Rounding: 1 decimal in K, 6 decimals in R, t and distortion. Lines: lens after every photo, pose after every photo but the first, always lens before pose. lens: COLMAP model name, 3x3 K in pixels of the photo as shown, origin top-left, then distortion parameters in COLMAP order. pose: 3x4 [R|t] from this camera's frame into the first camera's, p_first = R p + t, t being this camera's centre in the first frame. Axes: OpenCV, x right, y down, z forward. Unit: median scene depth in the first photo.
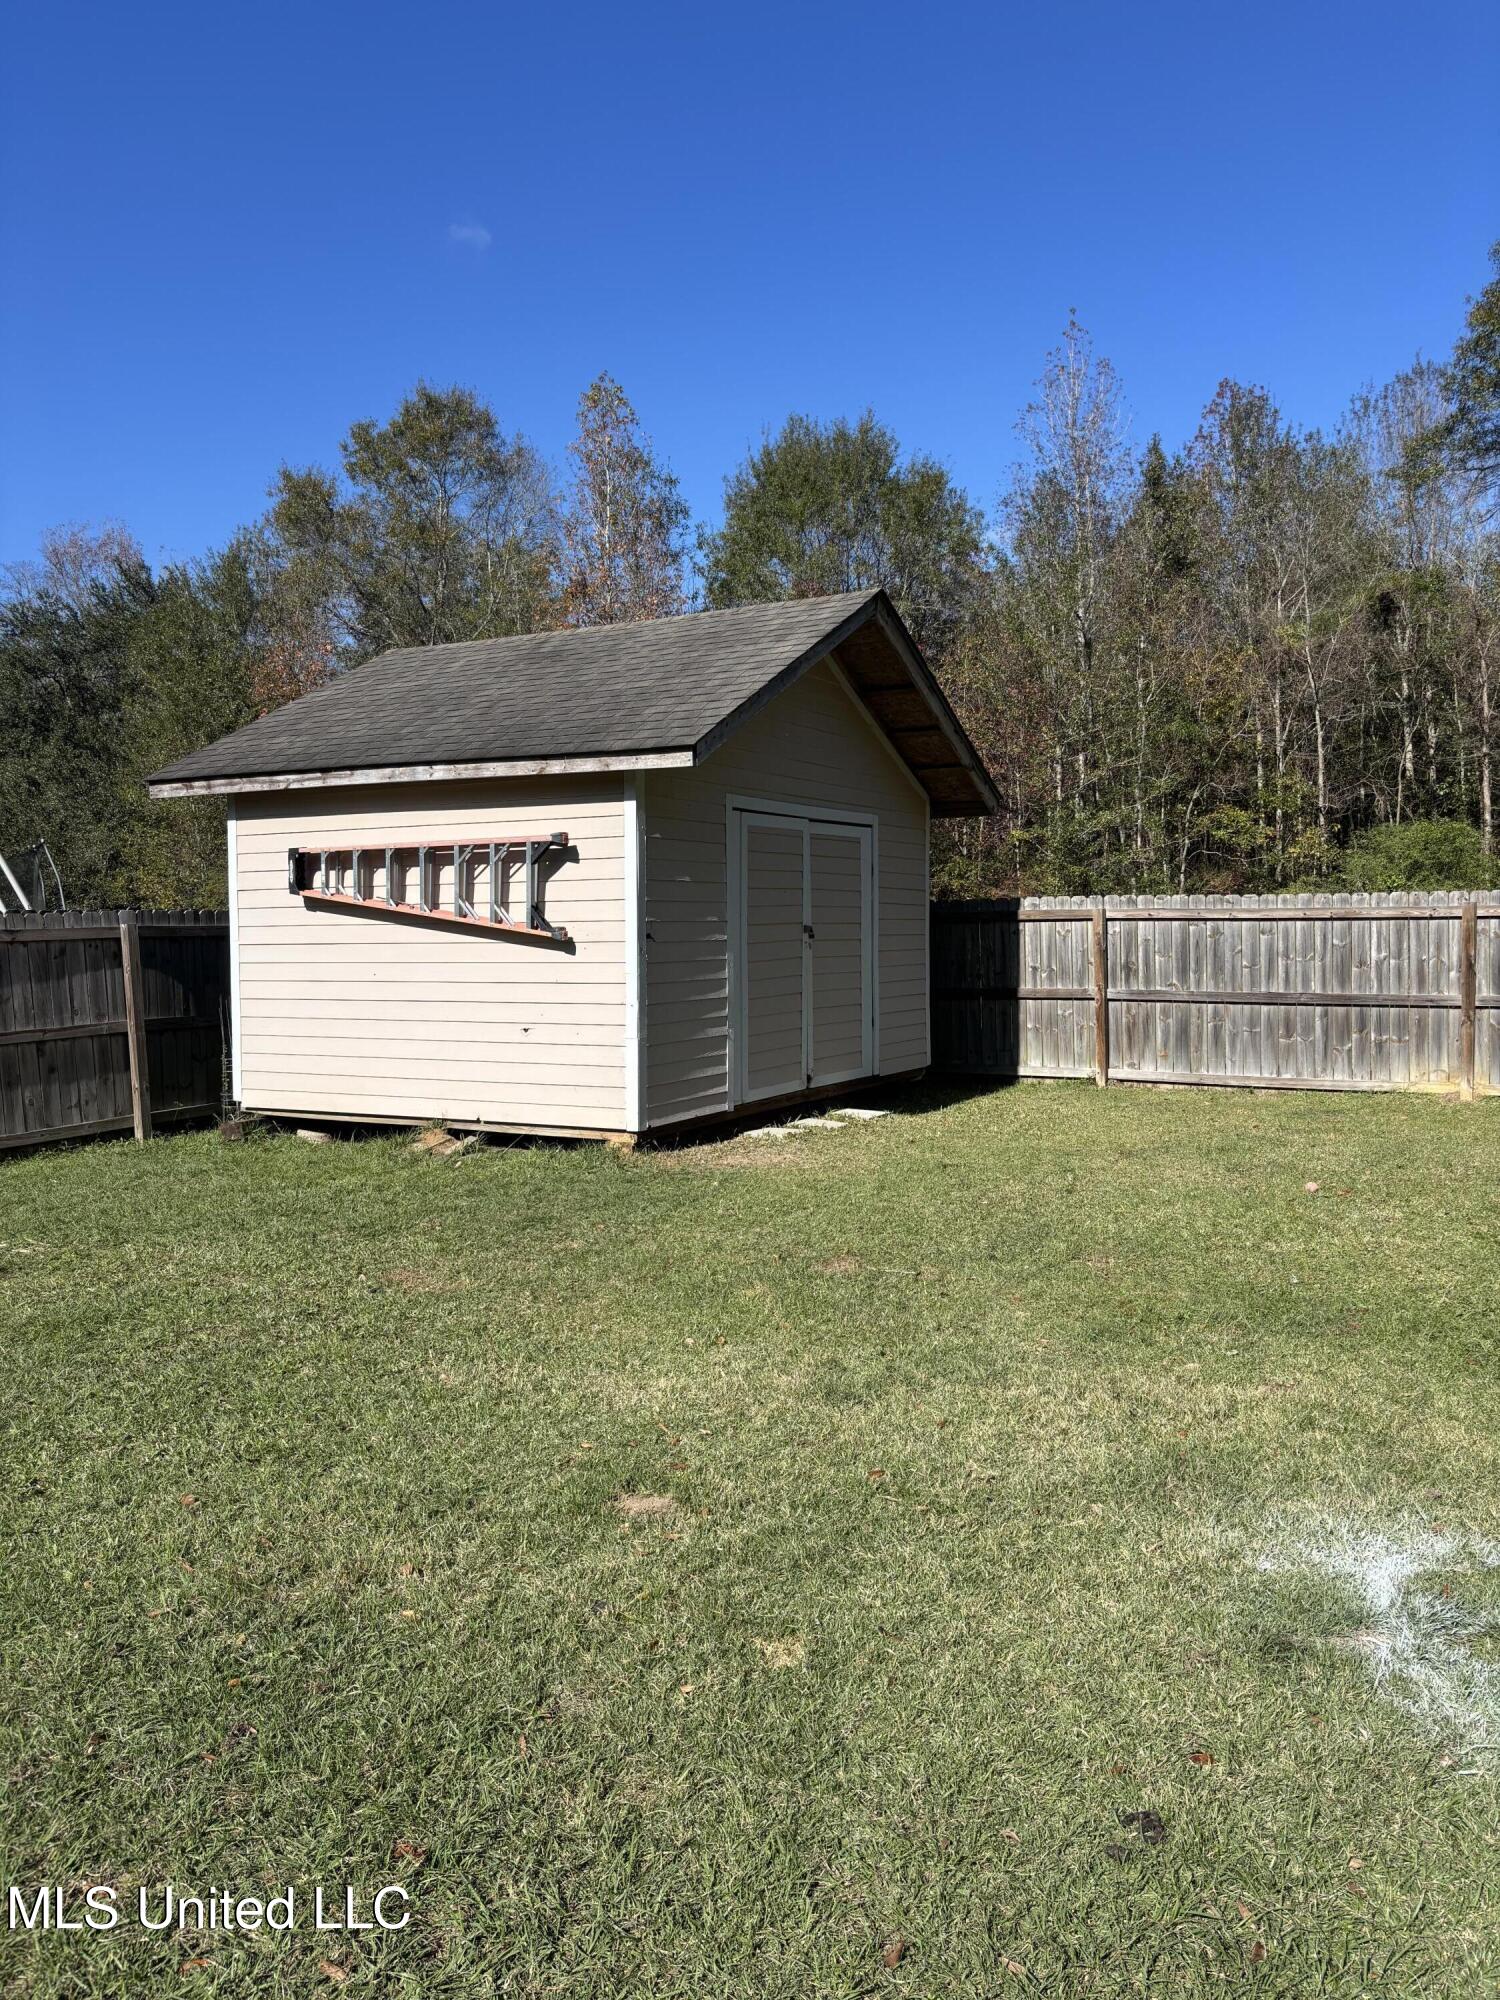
lens RADIAL K [[1485.2, 0, 750.0], [0, 1485.2, 1000.0], [0, 0, 1]] dist [0.076498, -0.000450]
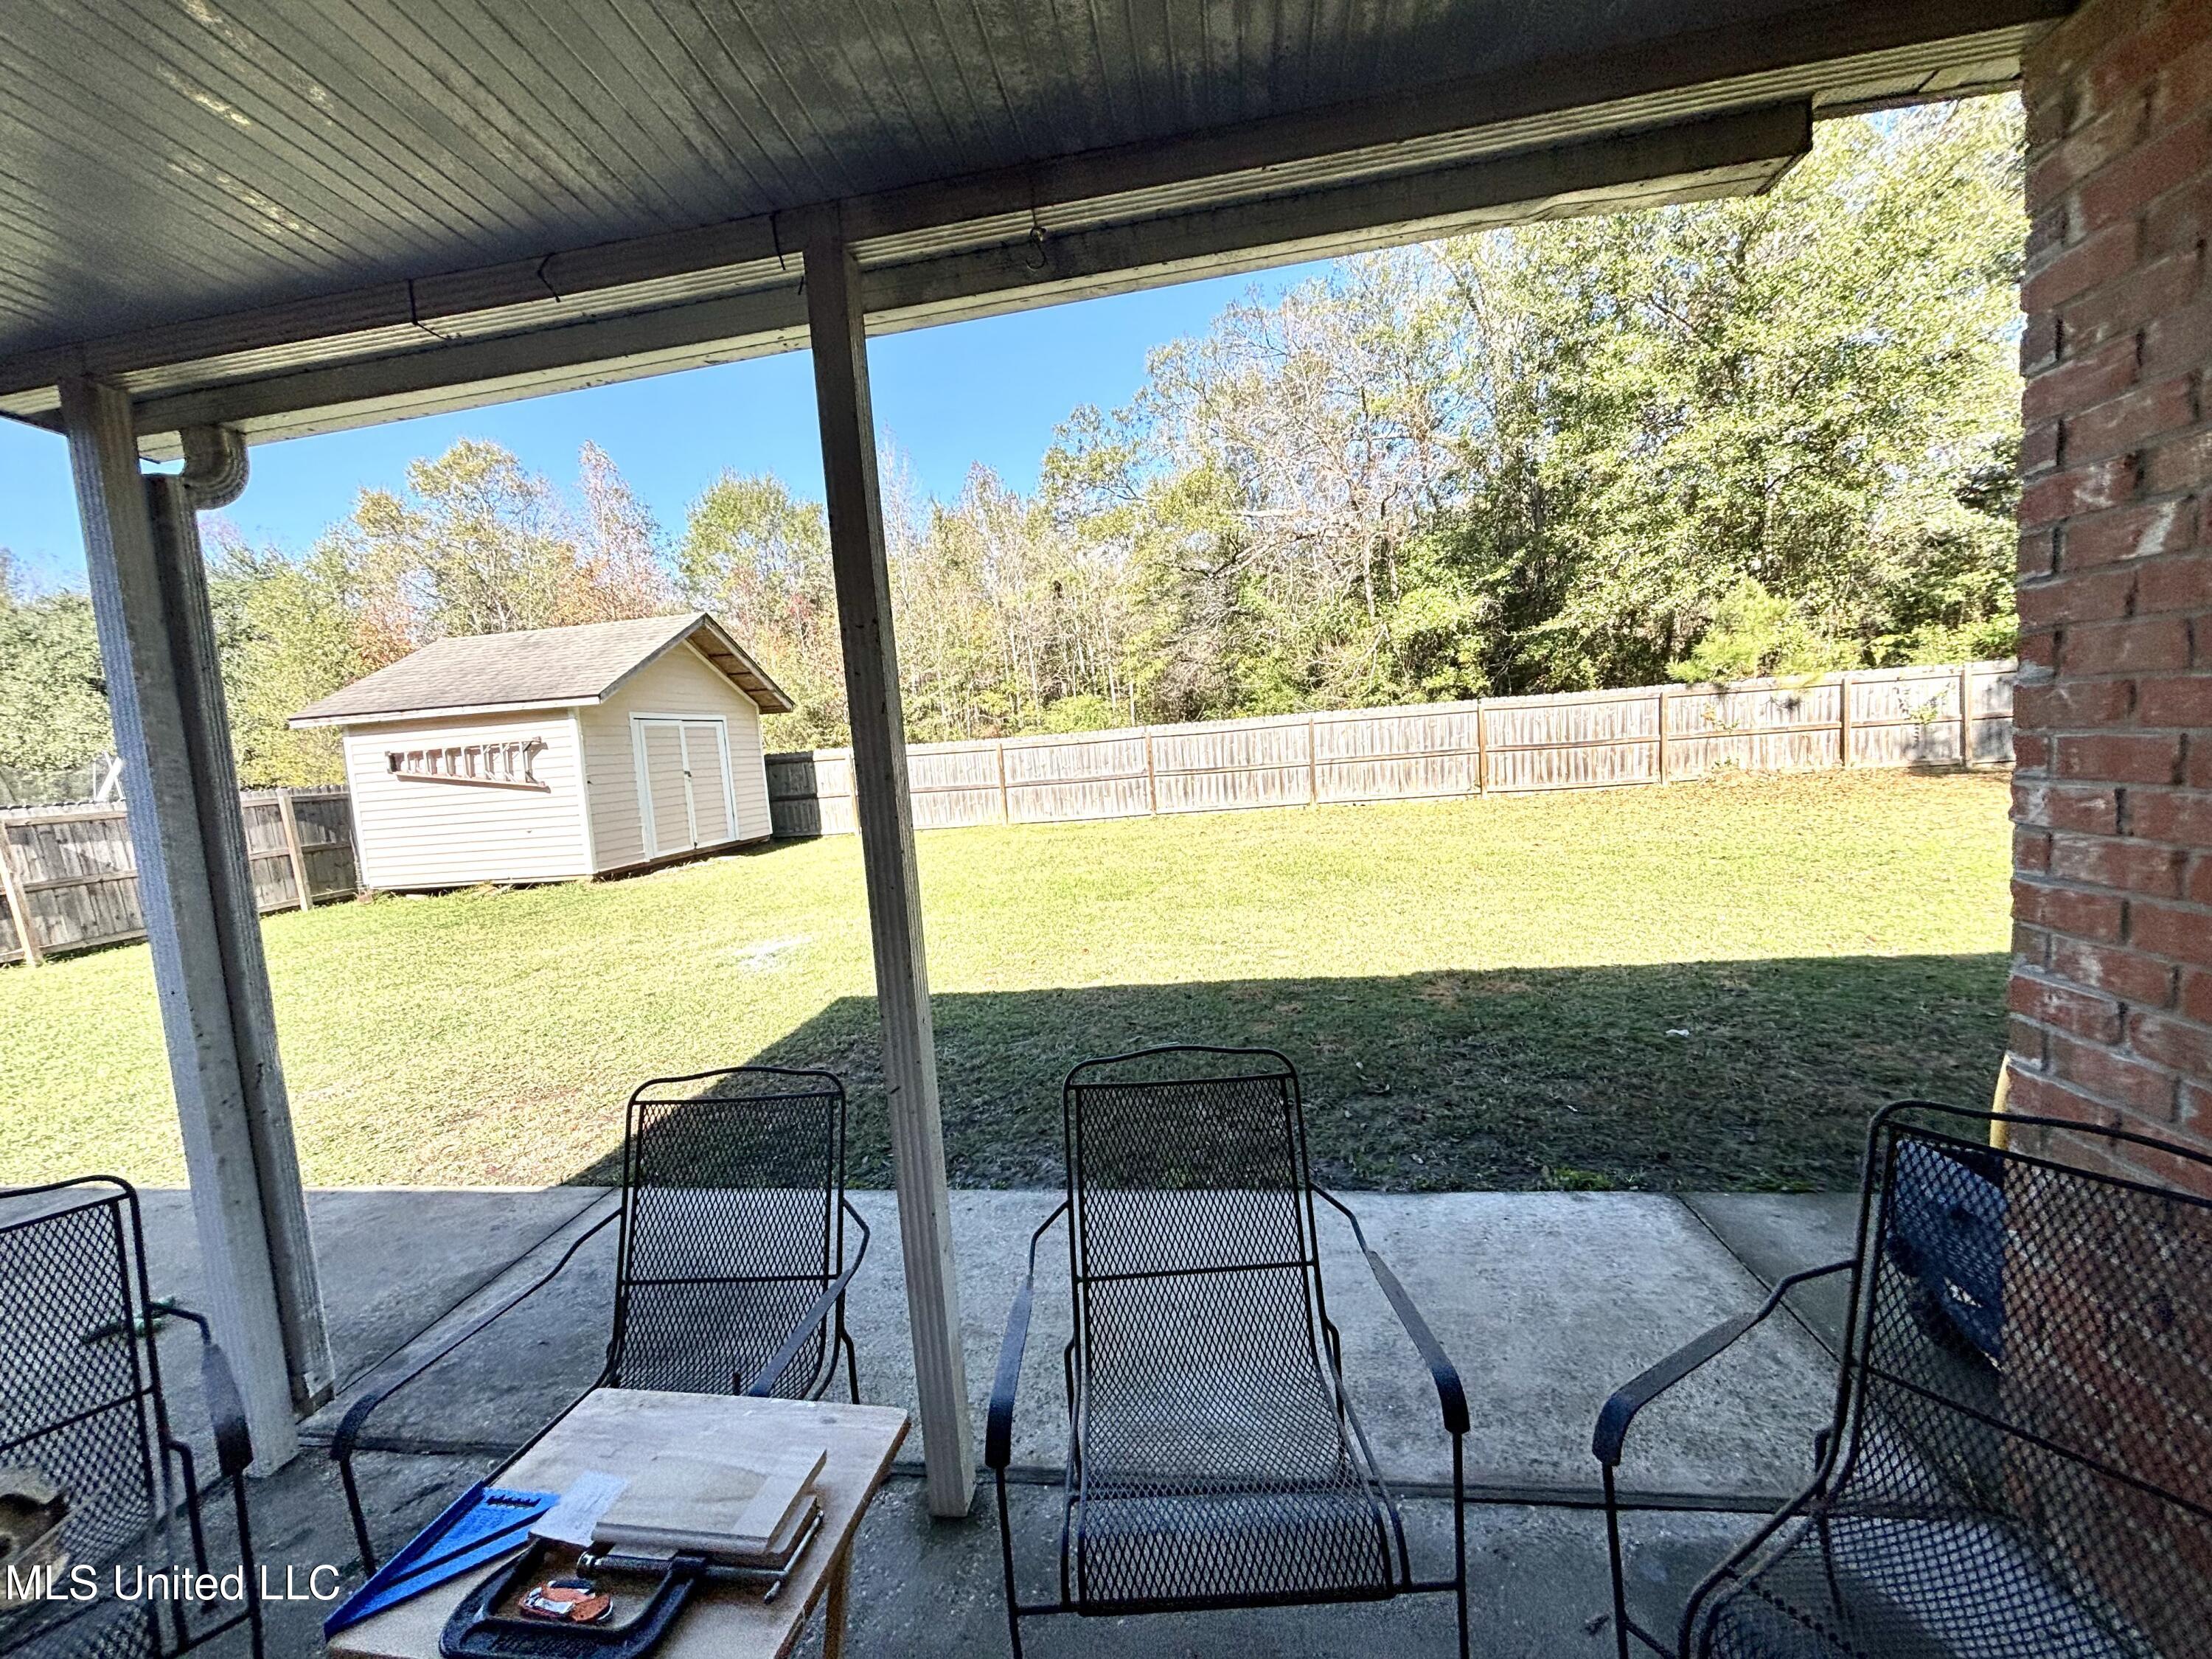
lens RADIAL K [[898.6, 0, 1106.0], [0, 898.6, 829.5], [0, 0, 1]] dist [-0.001105, -0.000078]
pose [[0.931194, -0.091555, 0.352839, 0.134132], [0.081249, 0.995725, 0.043943, 0.023402], [-0.355353, -0.012252, 0.934652, -0.392626]]
